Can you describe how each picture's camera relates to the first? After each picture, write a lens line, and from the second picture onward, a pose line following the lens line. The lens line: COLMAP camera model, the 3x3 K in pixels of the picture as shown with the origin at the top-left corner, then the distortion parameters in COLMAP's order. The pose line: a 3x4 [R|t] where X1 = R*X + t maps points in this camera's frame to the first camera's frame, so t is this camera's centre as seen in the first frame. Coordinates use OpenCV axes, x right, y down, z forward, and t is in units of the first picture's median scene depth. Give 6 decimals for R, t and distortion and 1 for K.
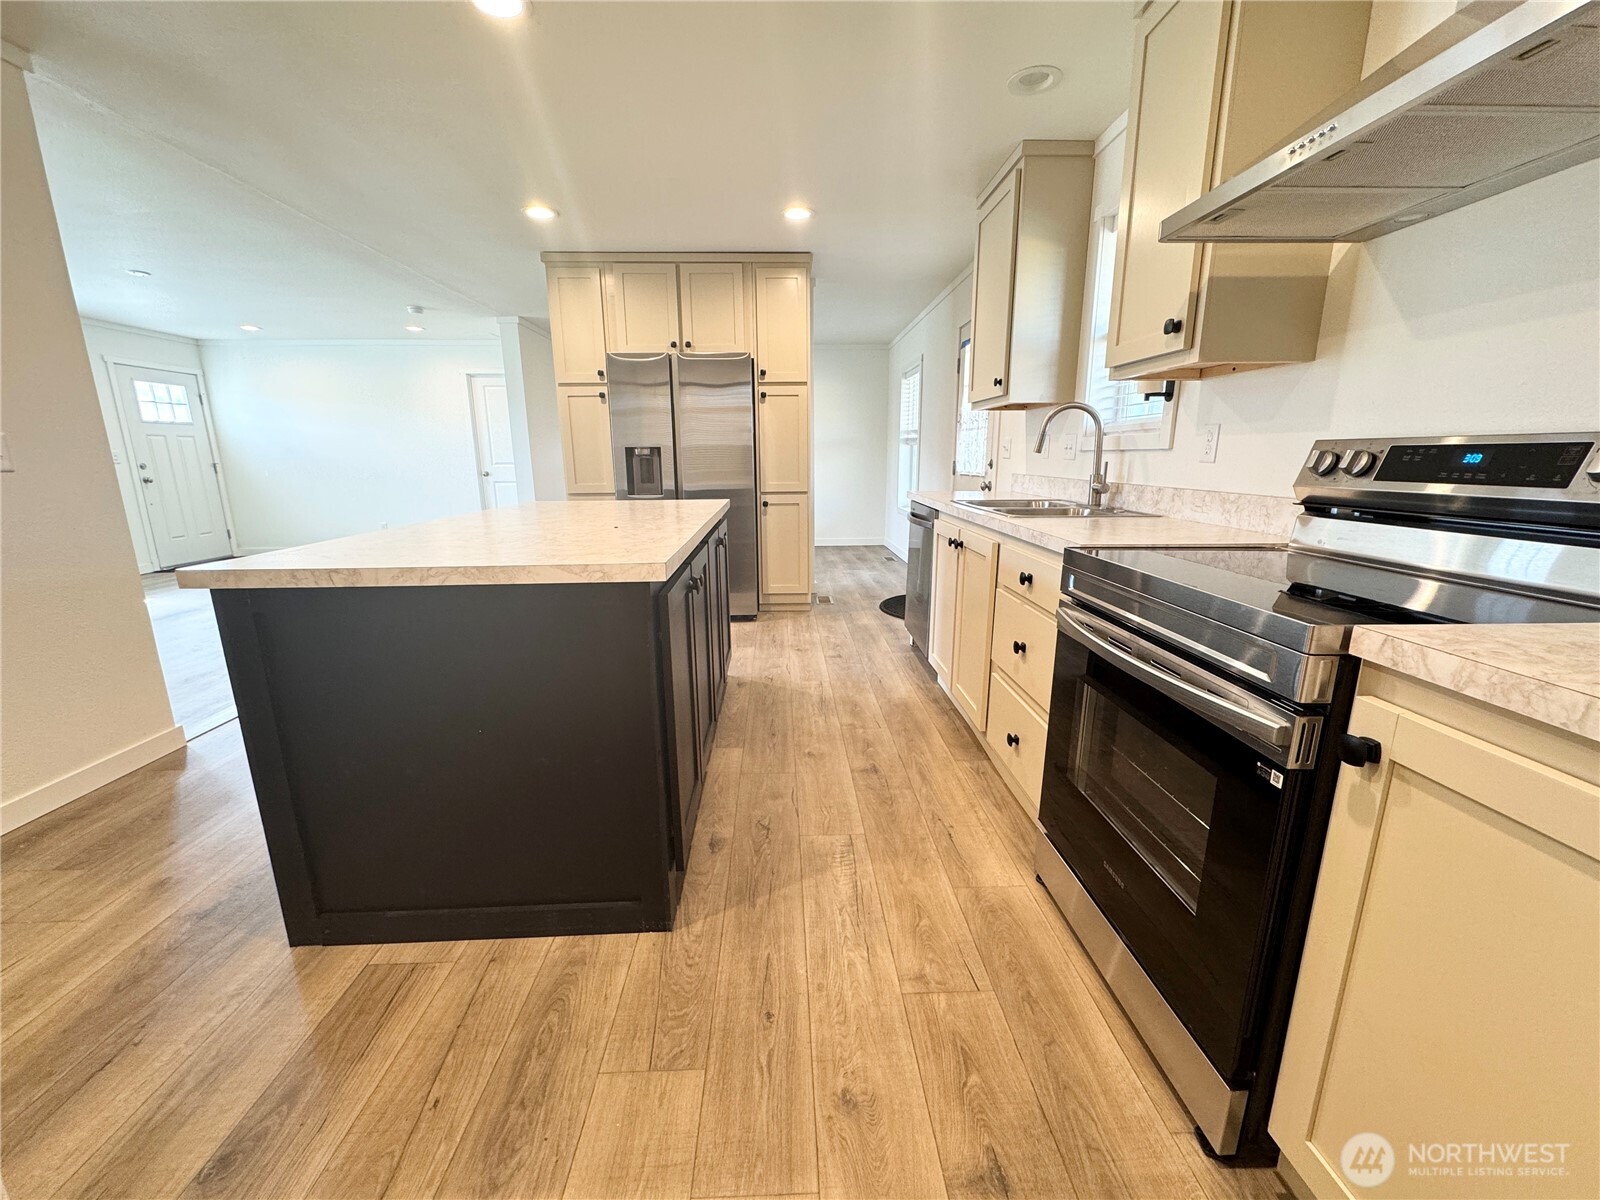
lens RADIAL K [[638.7, 0, 803.3], [0, 638.7, 606.2], [0, 0, 1]] dist [-0.000008, -0.000010]
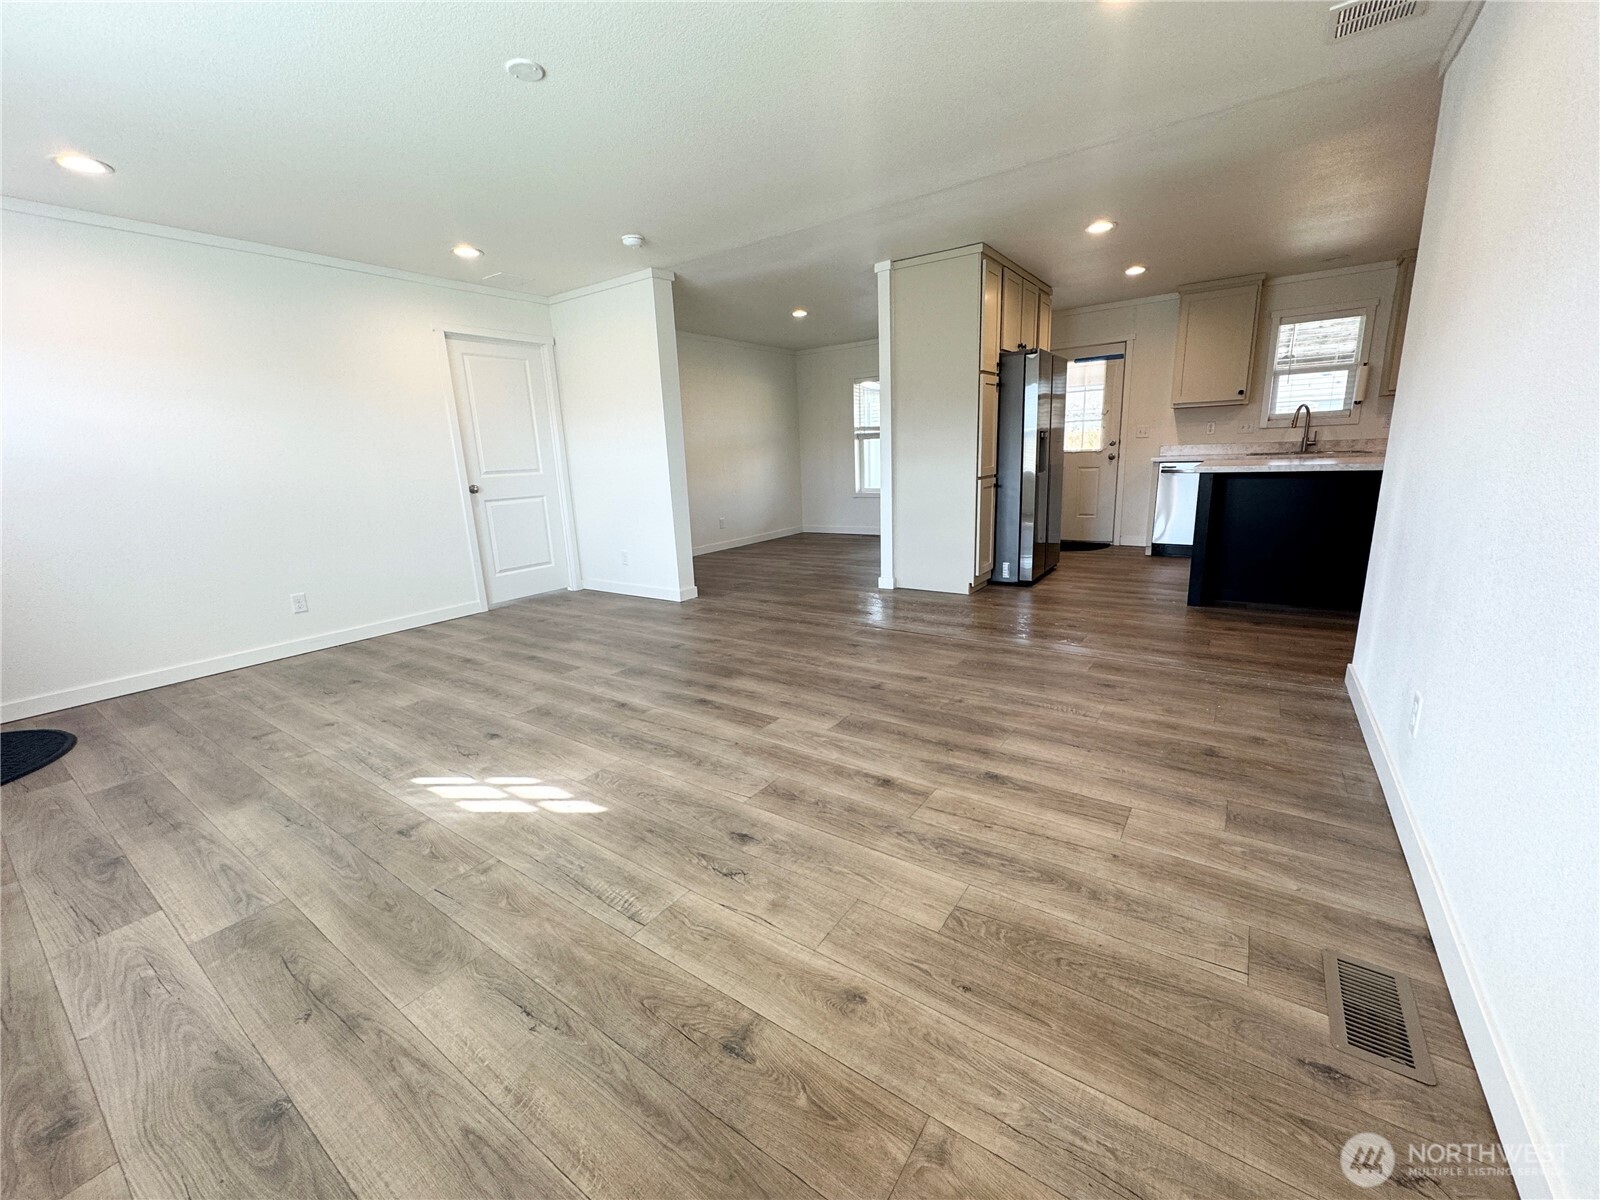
lens RADIAL K [[640.1, 0, 800.2], [0, 640.1, 593.0], [0, 0, 1]] dist [-0.001918, -0.000361]
pose [[-0.603751, 0.201633, -0.771252, 0.770772], [-0.141948, 0.924830, 0.352904, -0.263746], [0.784433, 0.322544, -0.529745, 1.141997]]
